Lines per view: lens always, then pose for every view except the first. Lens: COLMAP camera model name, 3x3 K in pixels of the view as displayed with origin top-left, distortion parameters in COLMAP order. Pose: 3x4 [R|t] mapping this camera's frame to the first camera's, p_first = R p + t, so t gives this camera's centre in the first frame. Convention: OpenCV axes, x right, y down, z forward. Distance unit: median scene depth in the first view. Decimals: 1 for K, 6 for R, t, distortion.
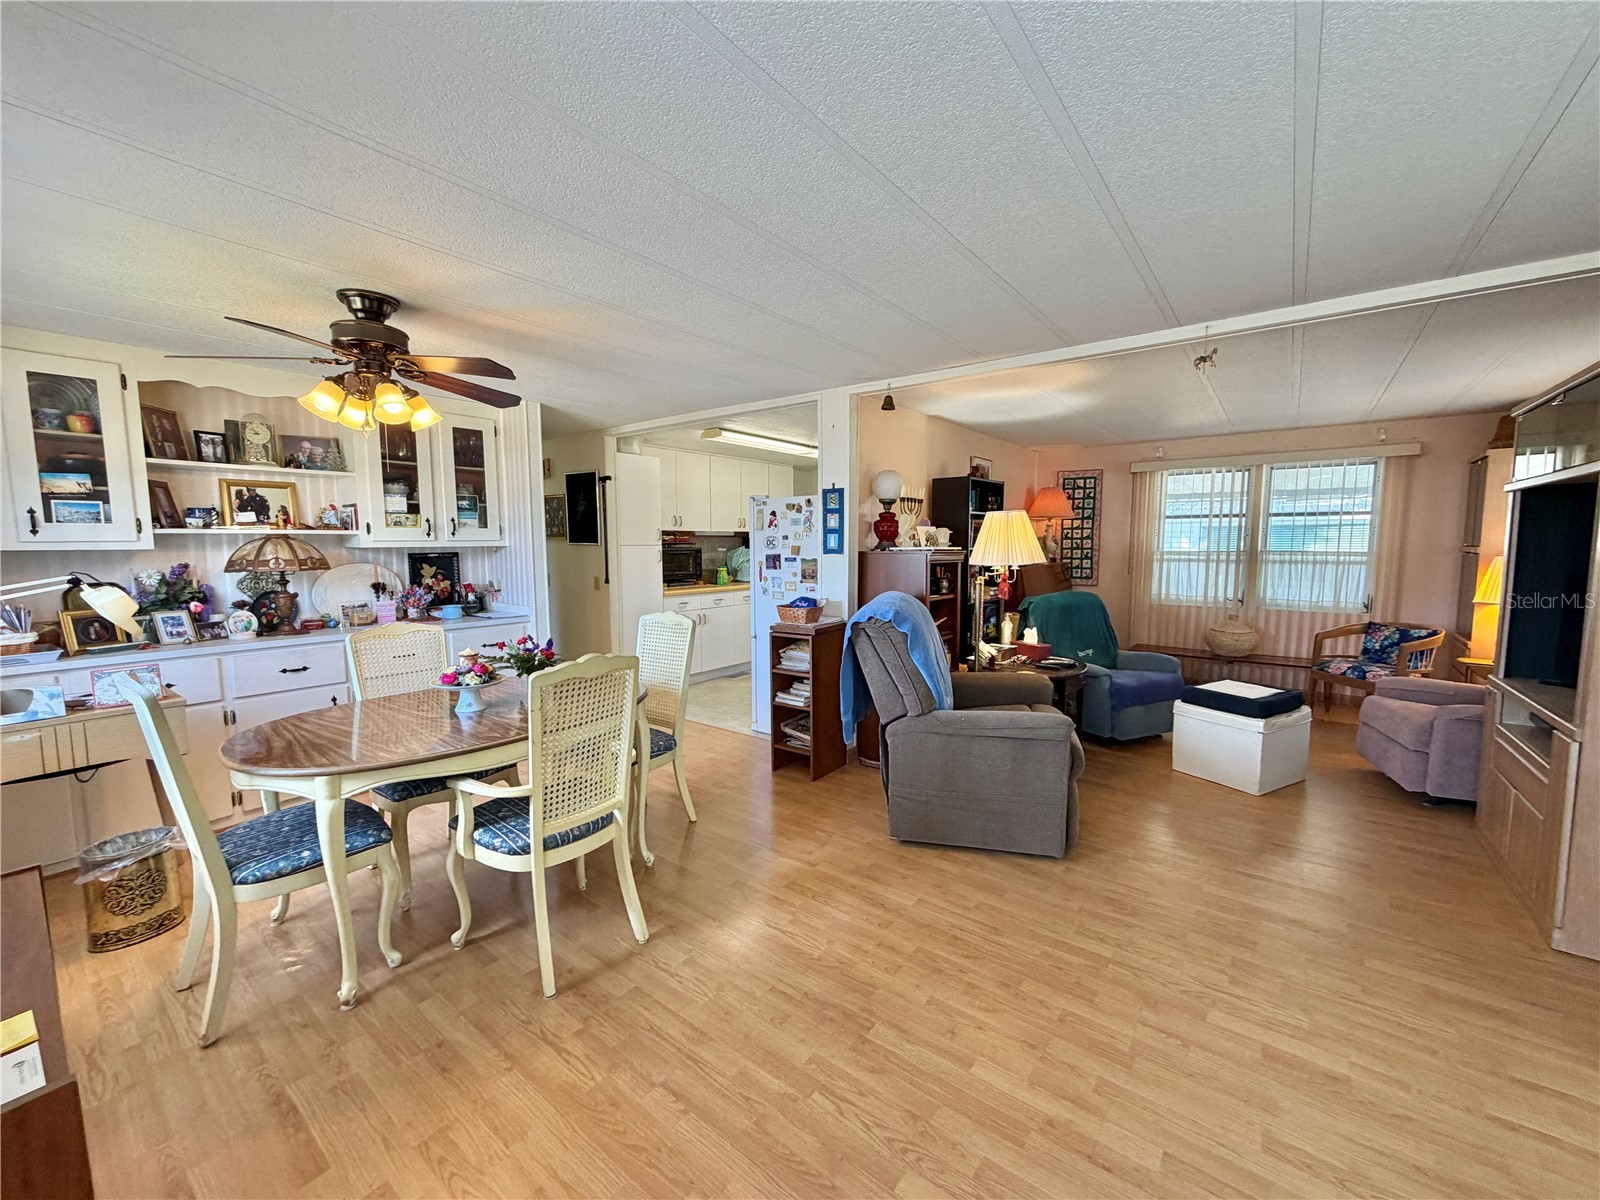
lens RADIAL K [[637.1, 0, 798.9], [0, 637.1, 601.1], [0, 0, 1]] dist [0.000304, -0.000488]
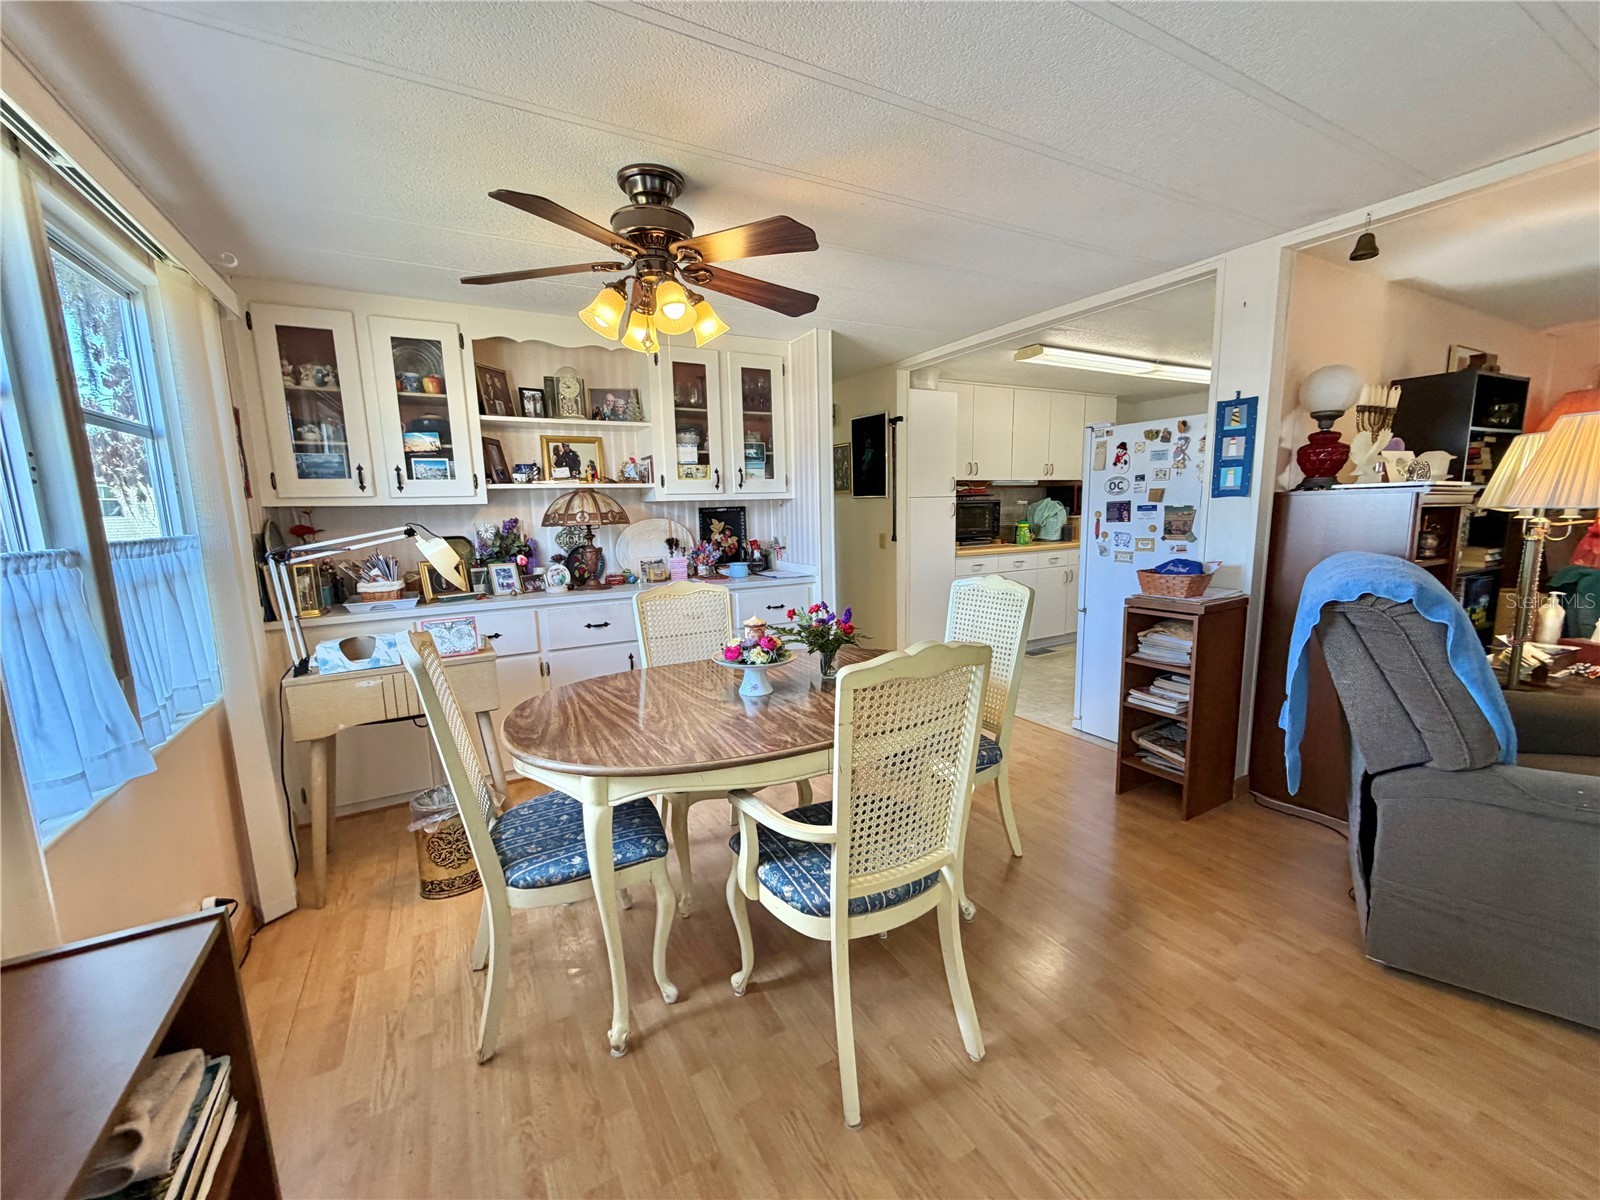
lens RADIAL K [[637.1, 0, 797.6], [0, 637.1, 600.9], [0, 0, 1]] dist [0.000304, -0.000488]
pose [[0.917362, 0.040757, -0.395963, -0.115331], [-0.017162, 0.997869, 0.062953, 0.002583], [0.397685, -0.050955, 0.916106, 0.217919]]
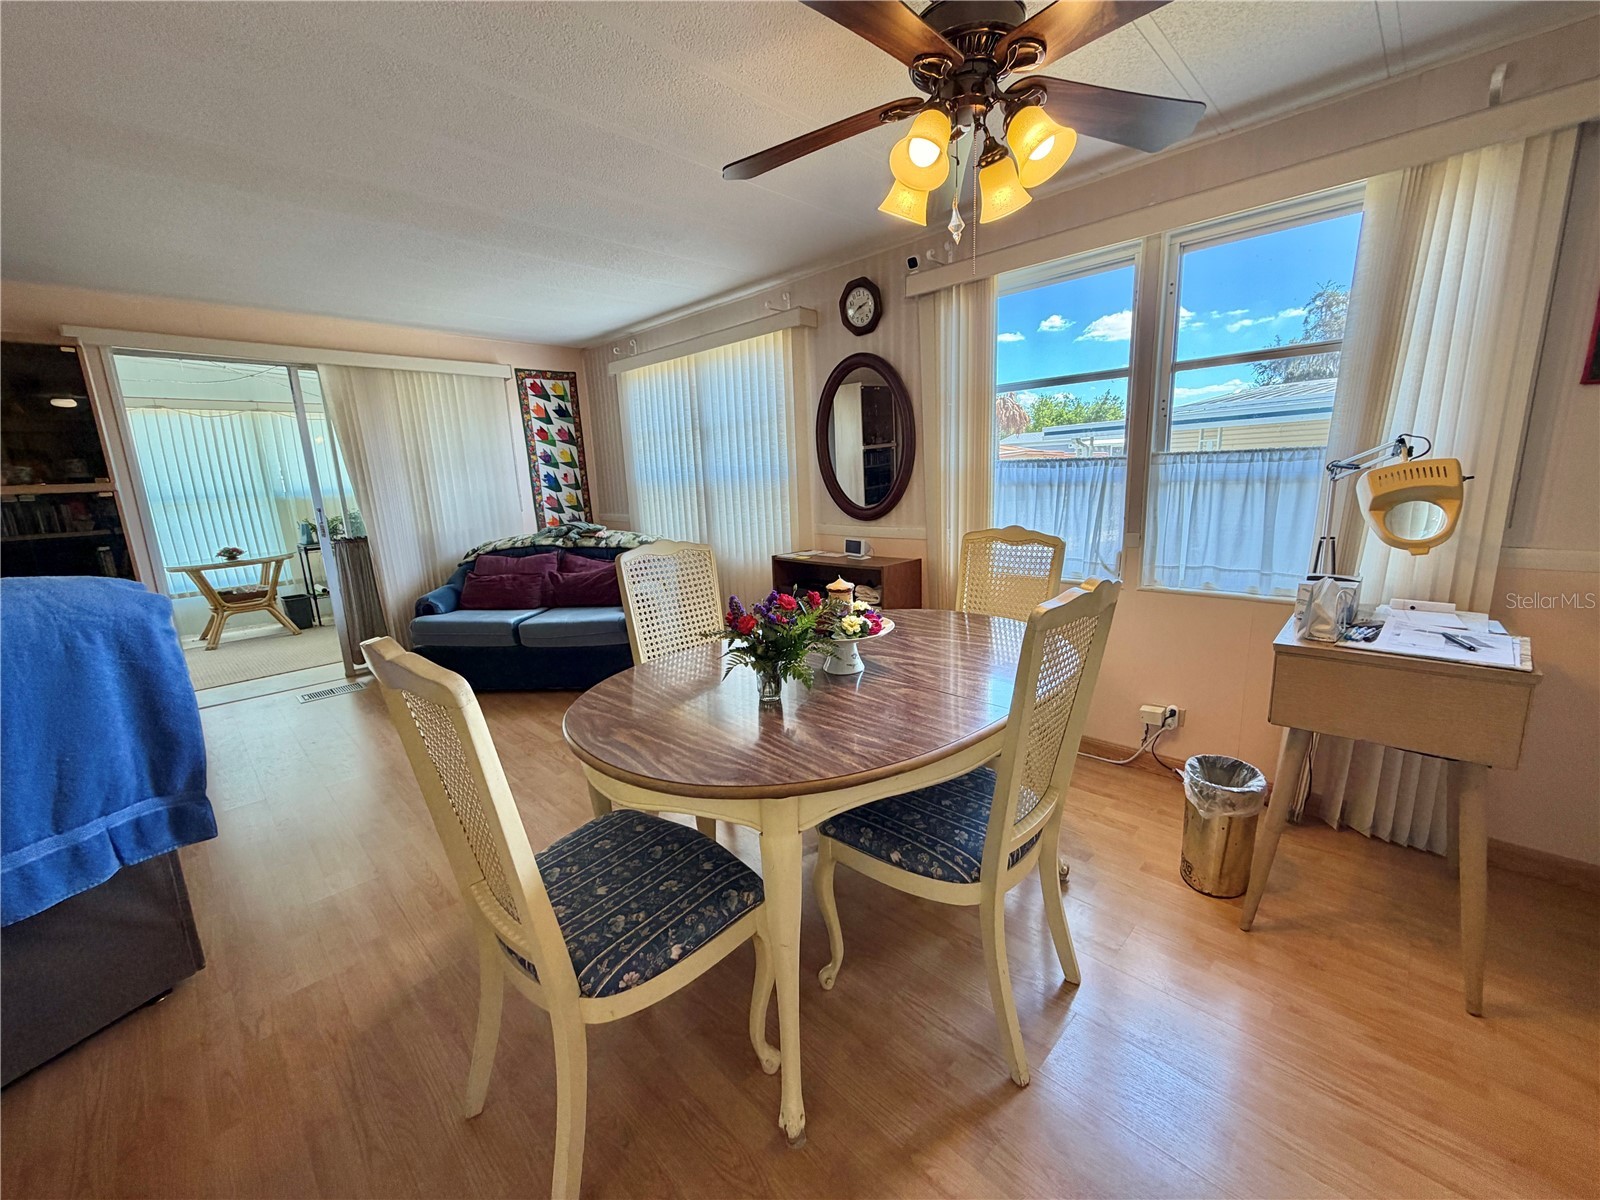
lens RADIAL K [[637.1, 0, 793.7], [0, 637.1, 604.3], [0, 0, 1]] dist [0.000304, -0.000488]
pose [[-0.990966, 0.021947, 0.132302, -0.414184], [0.061689, 0.950551, 0.304380, -0.084394], [-0.119080, 0.309792, -0.943318, 1.229871]]
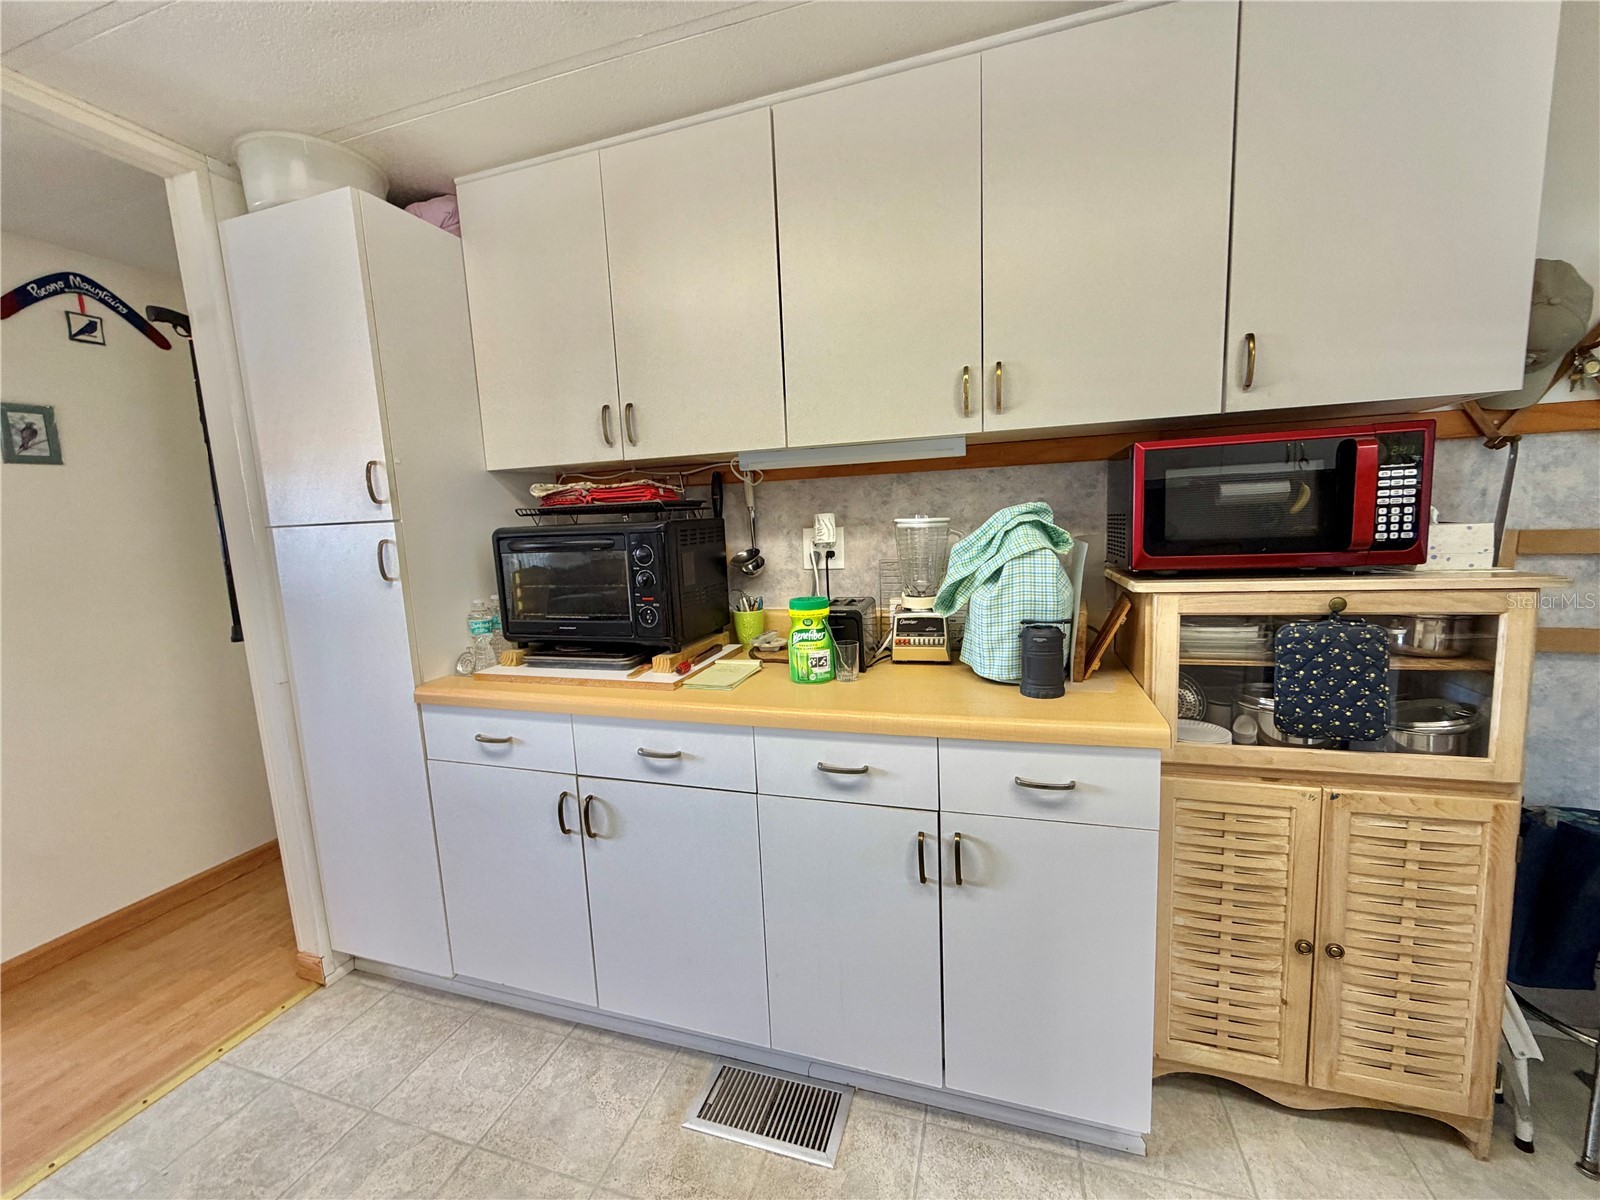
lens RADIAL K [[637.1, 0, 801.4], [0, 637.1, 604.5], [0, 0, 1]] dist [0.000304, -0.000488]
pose [[0.340486, 0.114186, -0.933290, 0.185302], [-0.048598, 0.993409, 0.103811, -0.156545], [0.938993, 0.010010, 0.343791, 1.883109]]
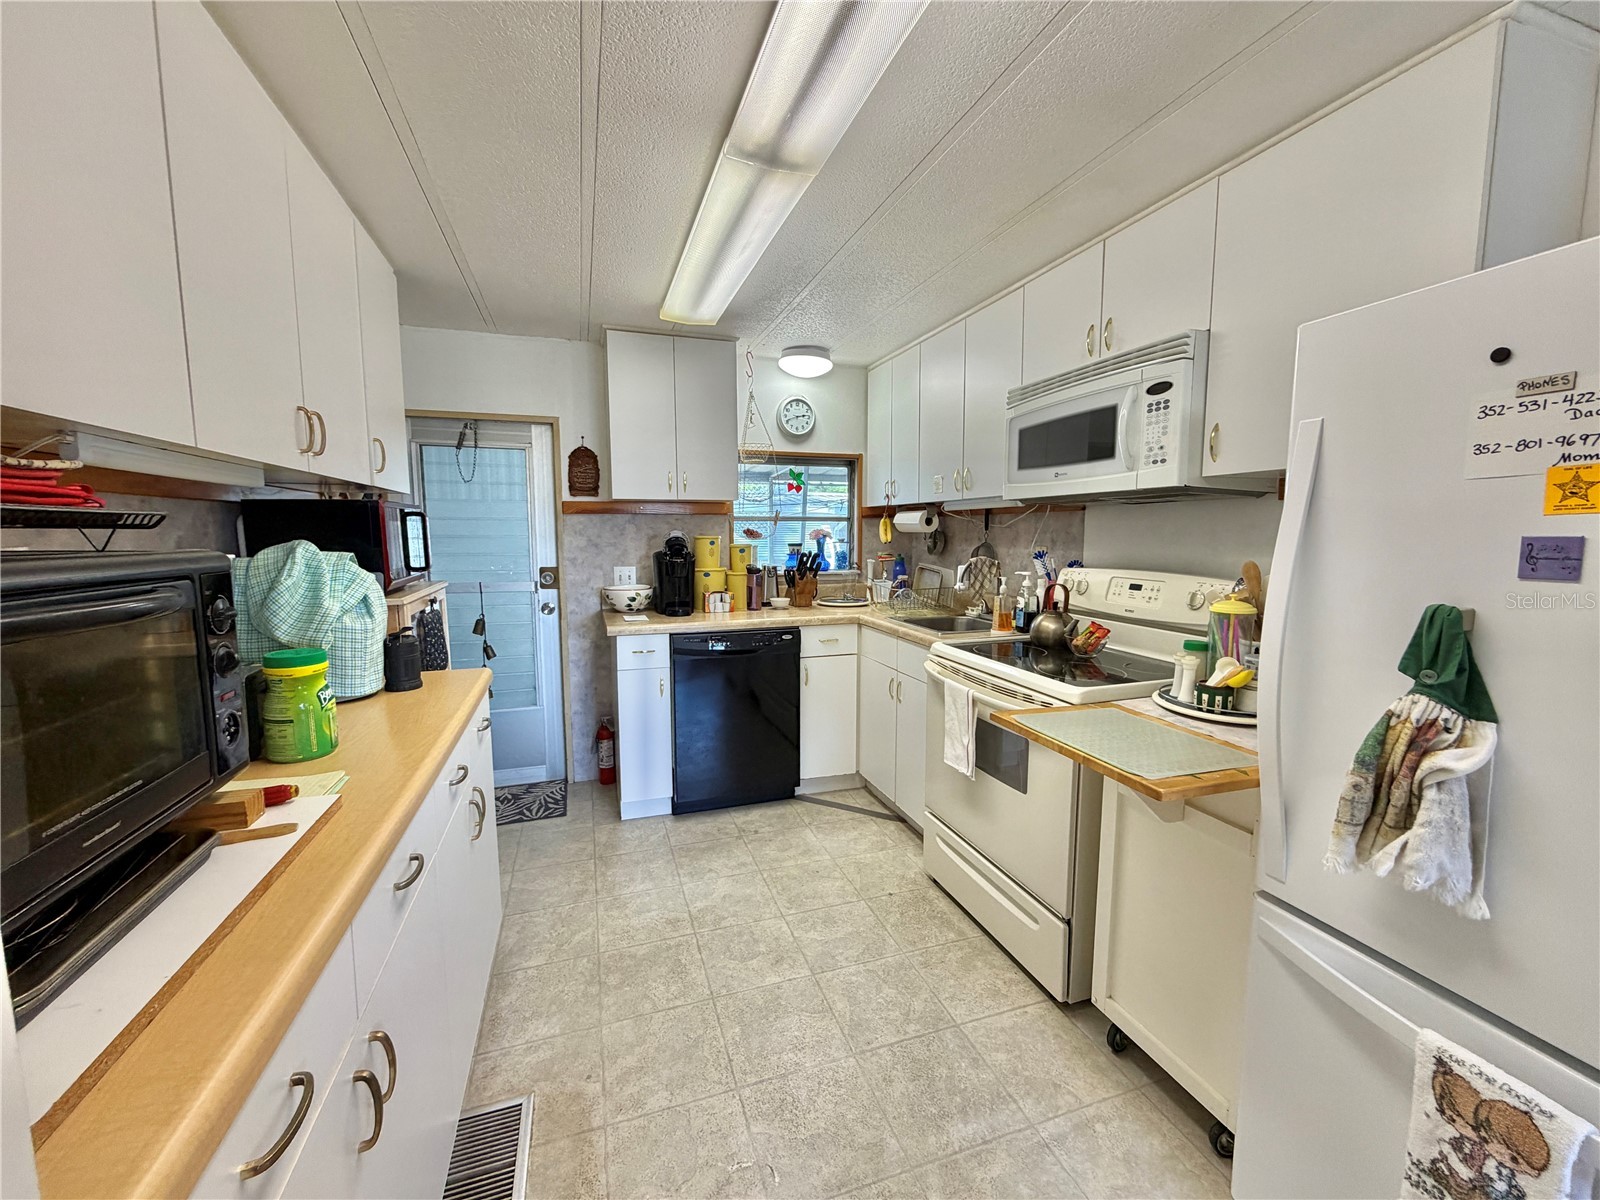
lens RADIAL K [[637.1, 0, 804.4], [0, 637.1, 600.7], [0, 0, 1]] dist [0.000304, -0.000488]
pose [[0.549494, -0.089617, 0.830677, -0.386916], [0.080342, 0.995291, 0.054230, -0.138507], [-0.831626, 0.036940, 0.554107, 1.602377]]
